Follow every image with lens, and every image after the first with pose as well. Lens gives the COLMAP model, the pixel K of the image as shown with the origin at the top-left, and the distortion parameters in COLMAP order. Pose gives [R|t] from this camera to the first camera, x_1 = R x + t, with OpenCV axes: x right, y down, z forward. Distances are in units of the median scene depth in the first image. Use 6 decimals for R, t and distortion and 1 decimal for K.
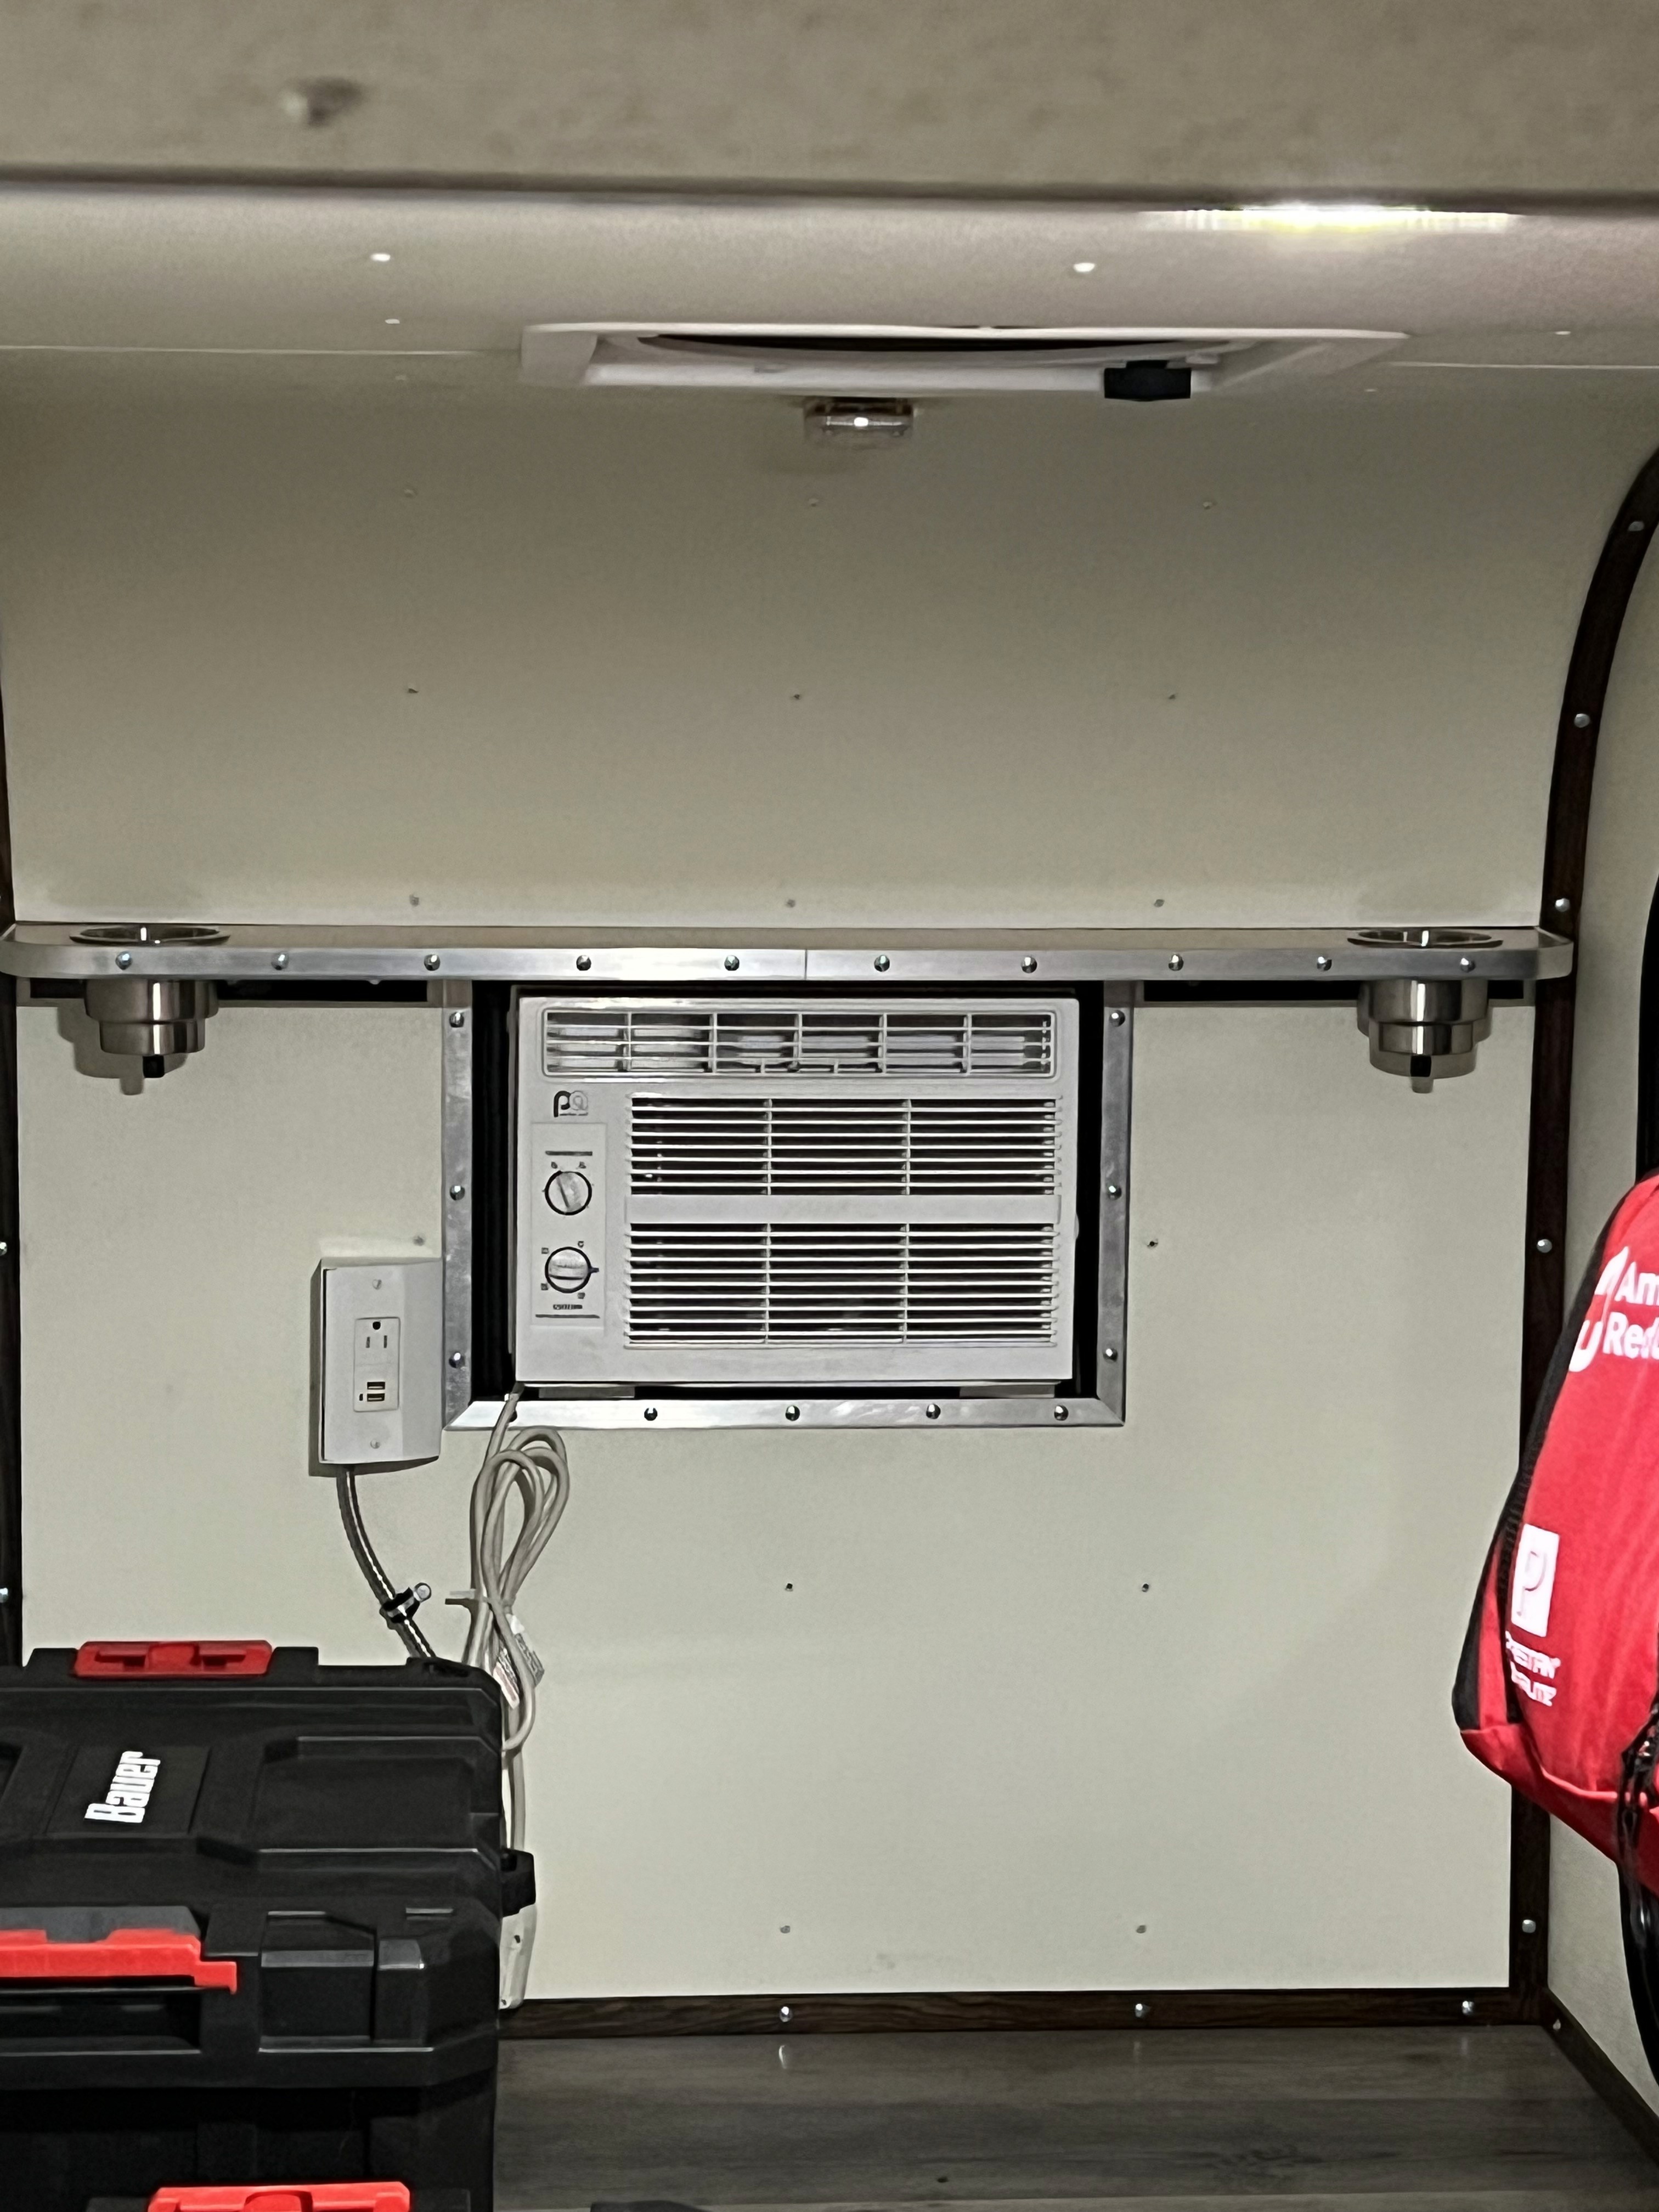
lens RADIAL K [[4234.8, 0, 826.7], [0, 4234.8, 1113.2], [0, 0, 1]] dist [0.277109, 0.000000]
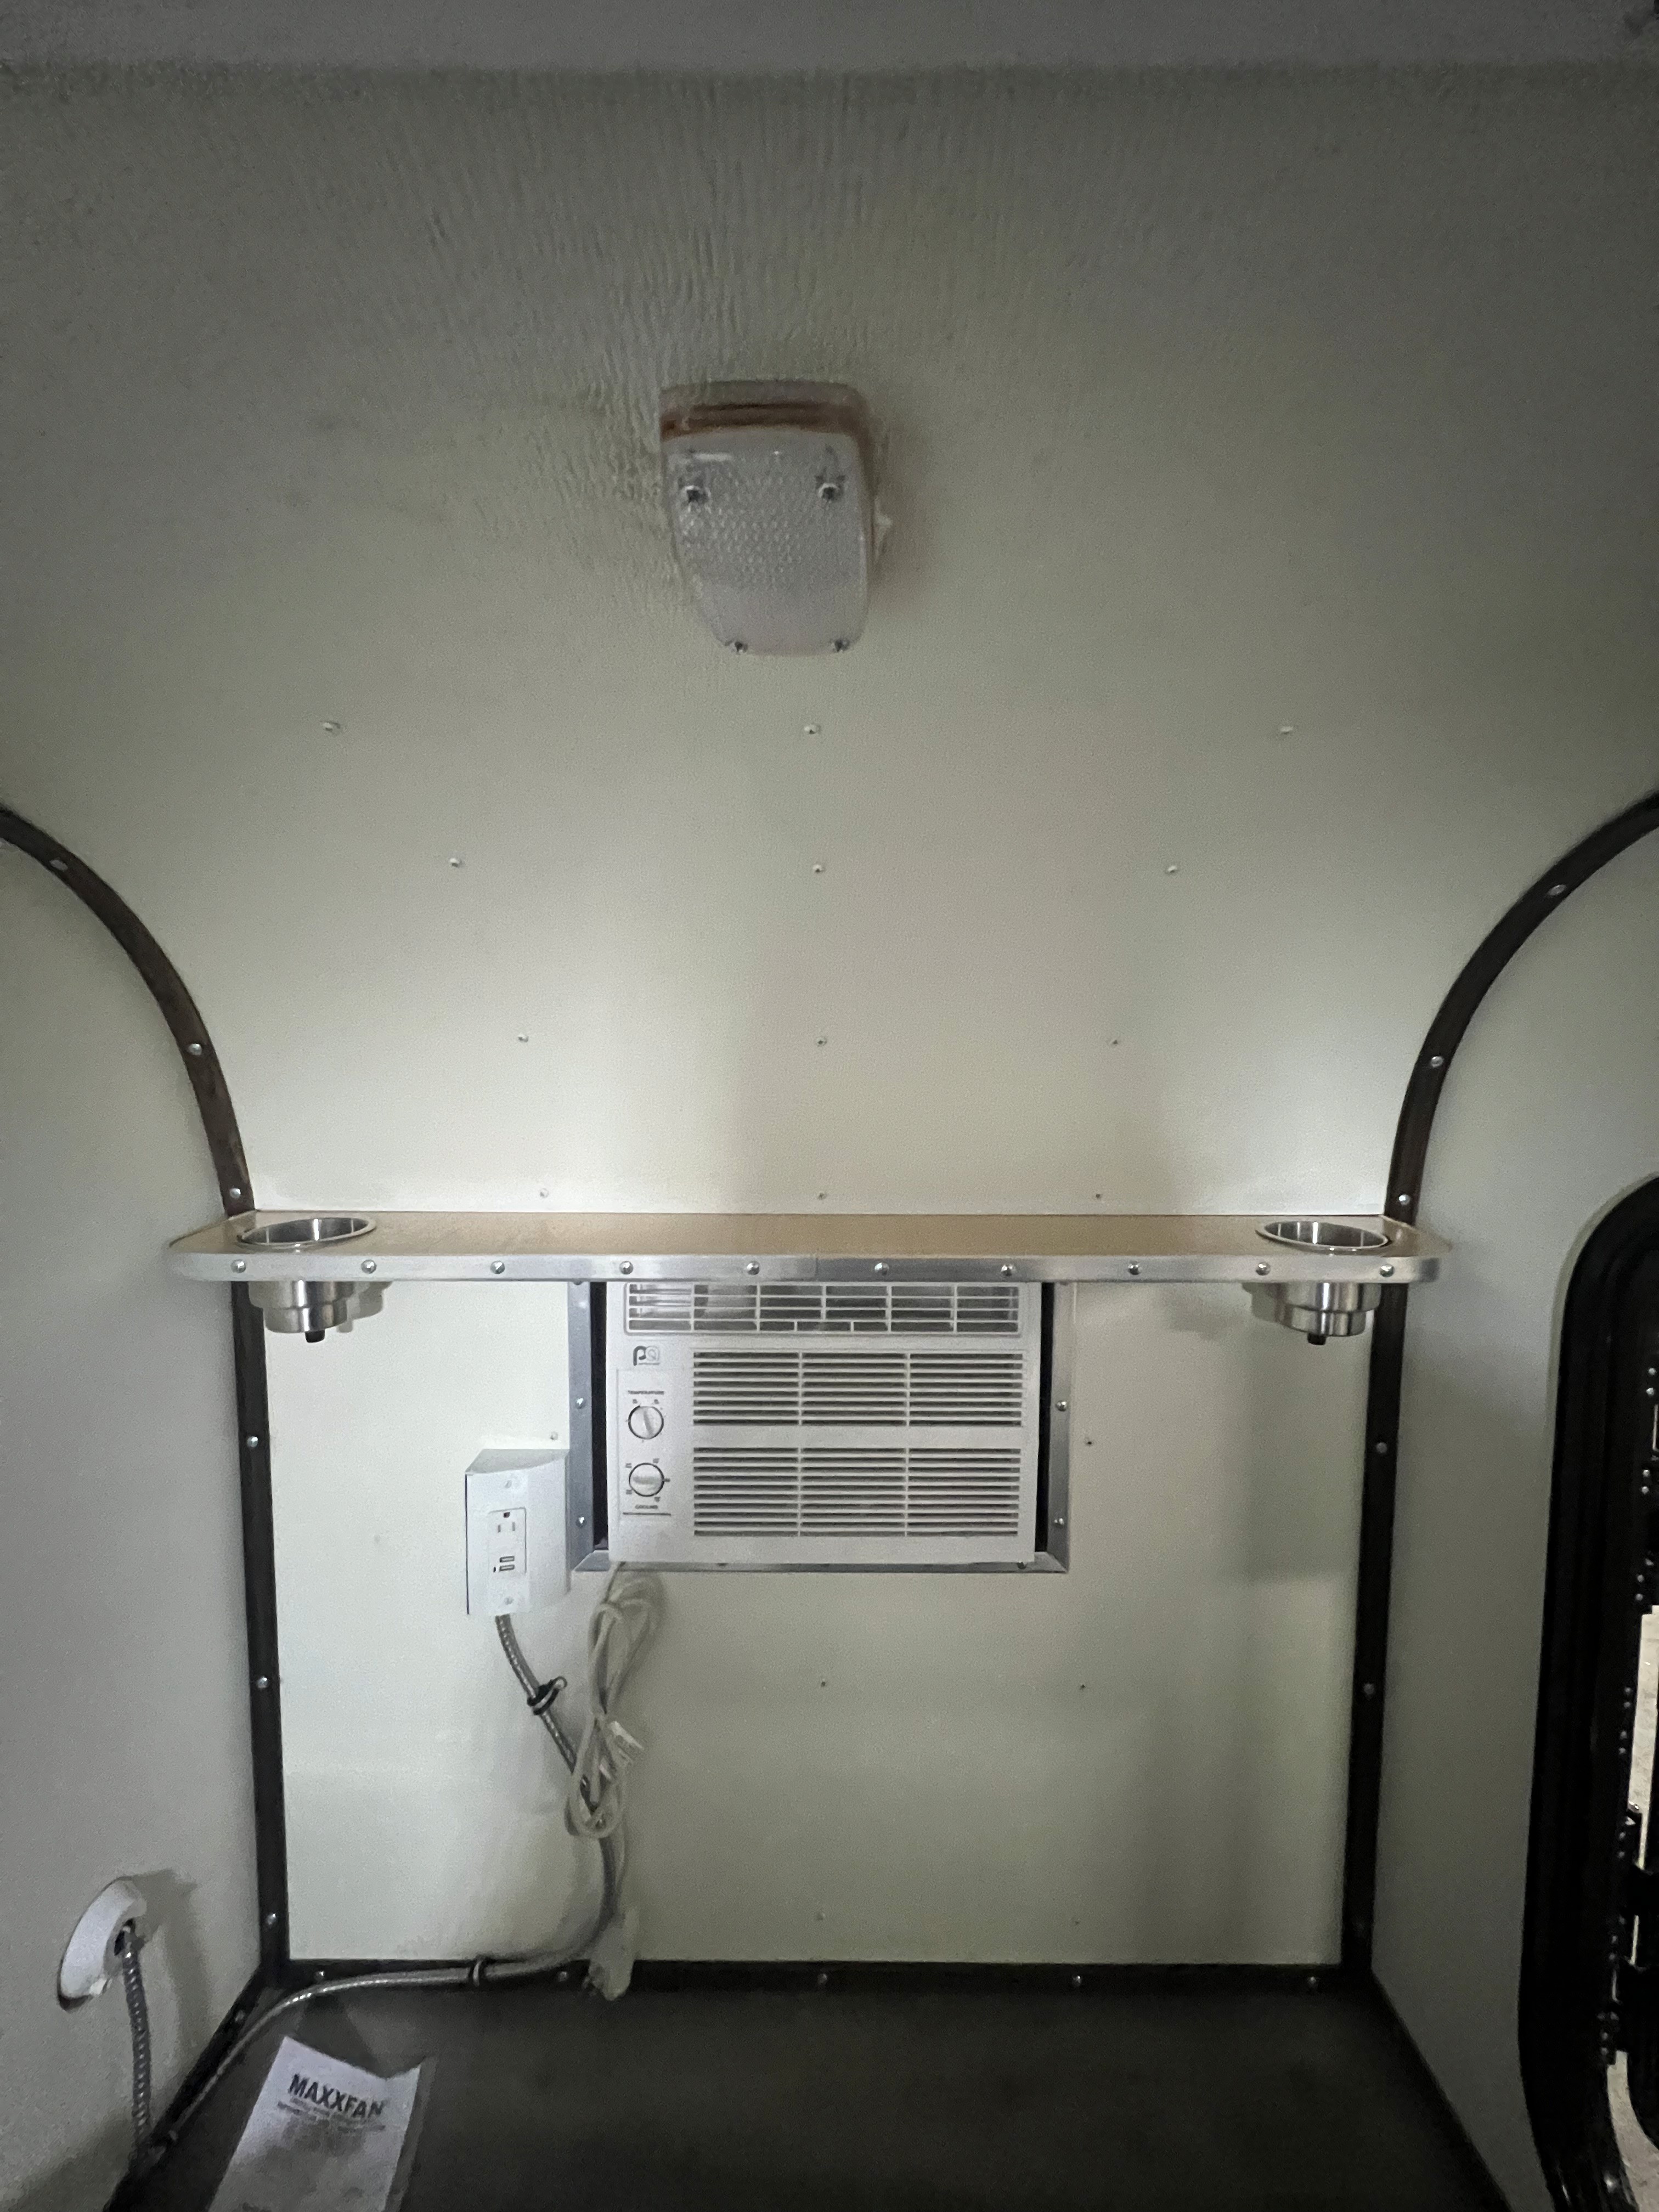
lens RADIAL K [[878.3, 0, 824.1], [0, 878.3, 1084.1], [0, 0, 1]] dist [-0.000081, -0.000866]
pose [[0.996341, -0.000618, -0.085461, 0.016536], [-0.004955, 0.997874, -0.064988, -0.067313], [0.085319, 0.065173, 0.994220, 0.726660]]
